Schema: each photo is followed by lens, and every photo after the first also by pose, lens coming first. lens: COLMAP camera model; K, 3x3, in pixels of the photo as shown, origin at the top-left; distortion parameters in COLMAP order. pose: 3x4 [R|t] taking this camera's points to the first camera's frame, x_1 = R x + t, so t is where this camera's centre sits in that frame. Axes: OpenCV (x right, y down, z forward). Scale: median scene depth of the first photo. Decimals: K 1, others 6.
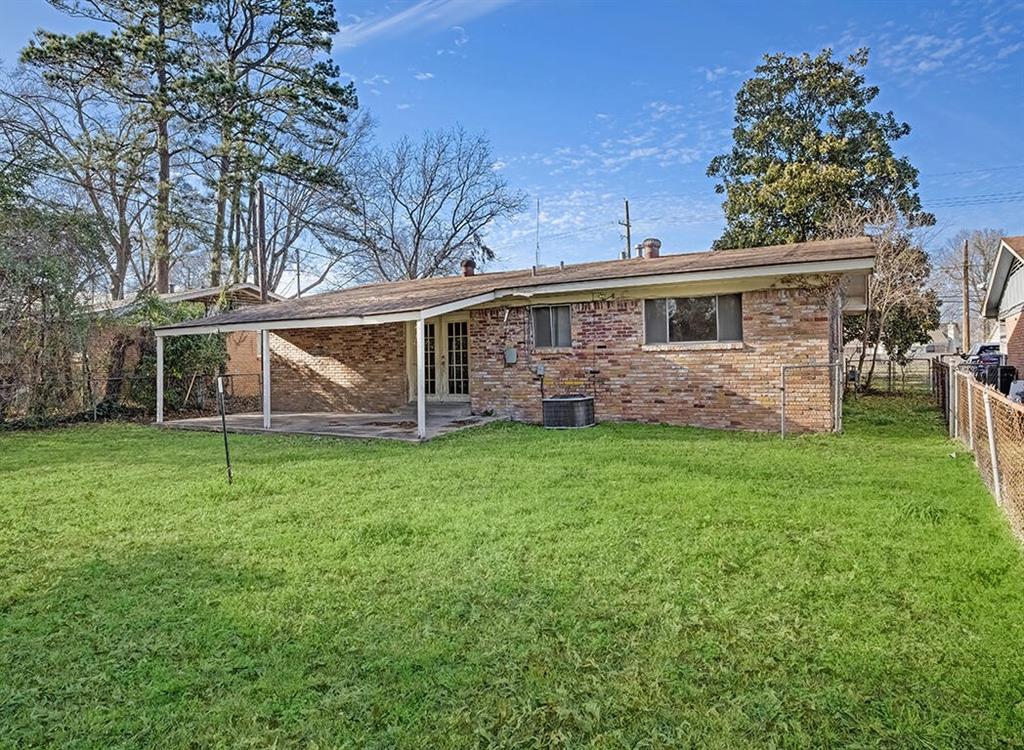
lens RADIAL K [[587.5, 0, 511.9], [0, 587.5, 367.3], [0, 0, 1]] dist [-0.006492, -0.001238]
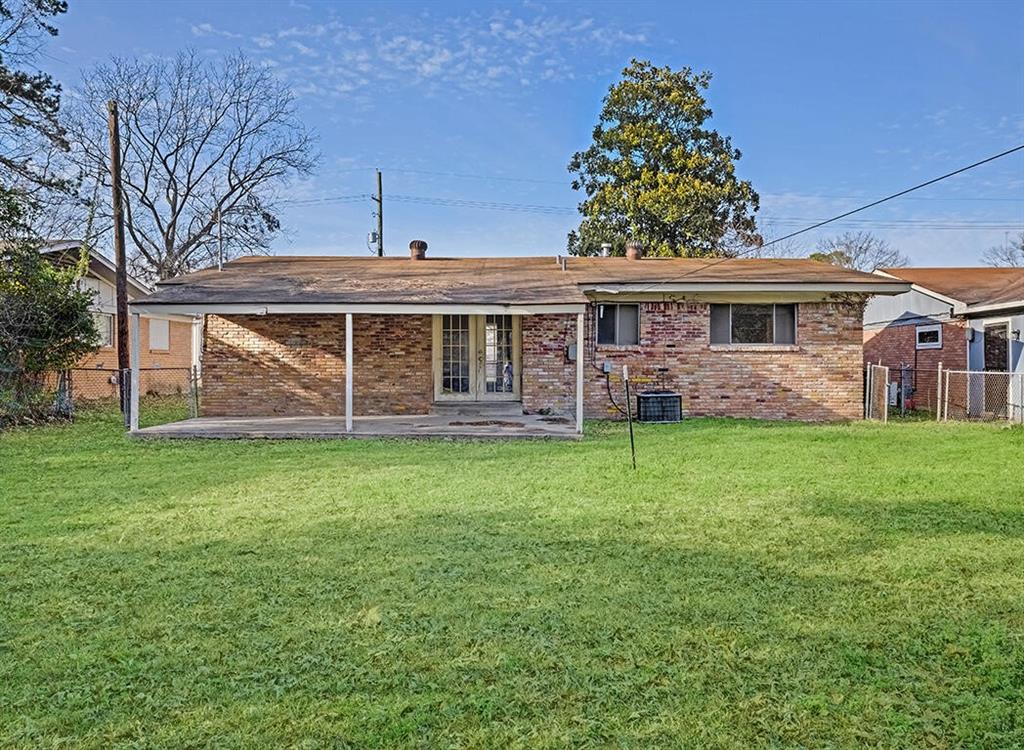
lens RADIAL K [[711.2, 0, 511.9], [0, 711.2, 381.6], [0, 0, 1]] dist [-0.004776, -0.000583]
pose [[0.891560, 0.006288, 0.452859, -0.681270], [-0.013146, 0.999842, 0.011998, 0.017866], [-0.452712, -0.016650, 0.891501, -0.009702]]
